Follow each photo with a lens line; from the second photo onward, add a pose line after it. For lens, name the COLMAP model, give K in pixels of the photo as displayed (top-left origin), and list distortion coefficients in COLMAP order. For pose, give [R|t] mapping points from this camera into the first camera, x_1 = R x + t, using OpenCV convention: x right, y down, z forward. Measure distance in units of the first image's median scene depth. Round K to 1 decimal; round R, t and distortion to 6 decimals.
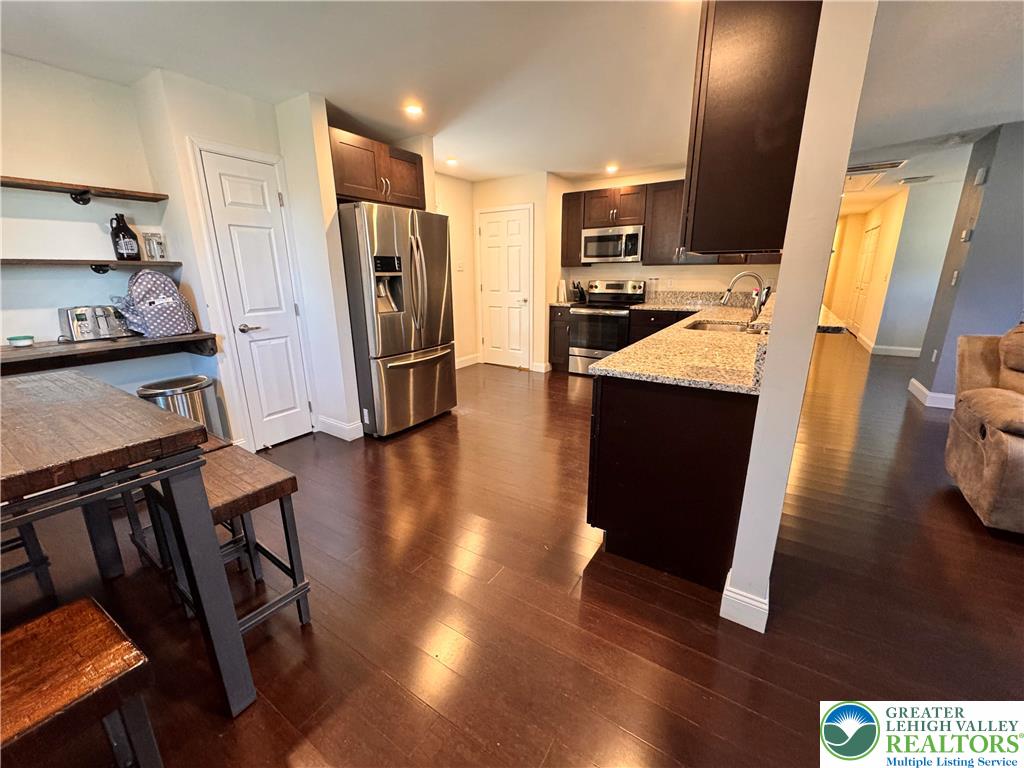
lens RADIAL K [[410.0, 0, 512.0], [0, 410.0, 384.0], [0, 0, 1]] dist [-0.001549, 0.000444]
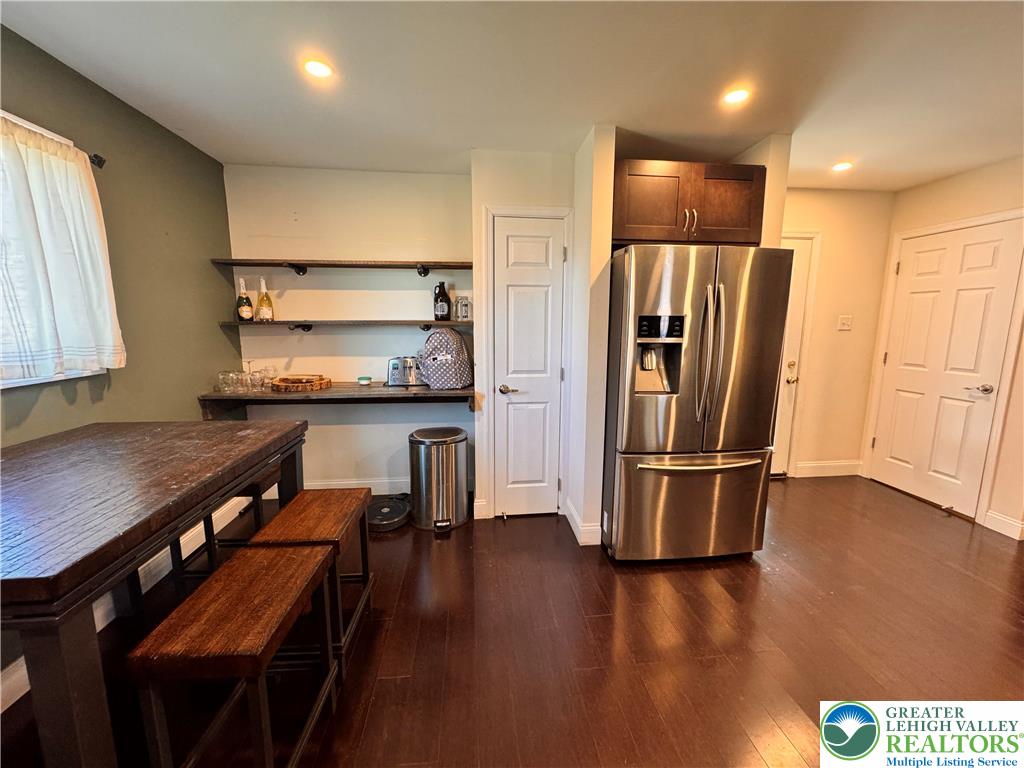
lens RADIAL K [[410.0, 0, 512.0], [0, 410.0, 384.0], [0, 0, 1]] dist [-0.001549, 0.000444]
pose [[0.629166, 0.127828, -0.766687, 0.091450], [-0.212944, 0.976992, -0.011856, -0.138072], [0.747532, 0.170721, 0.641911, 0.388370]]
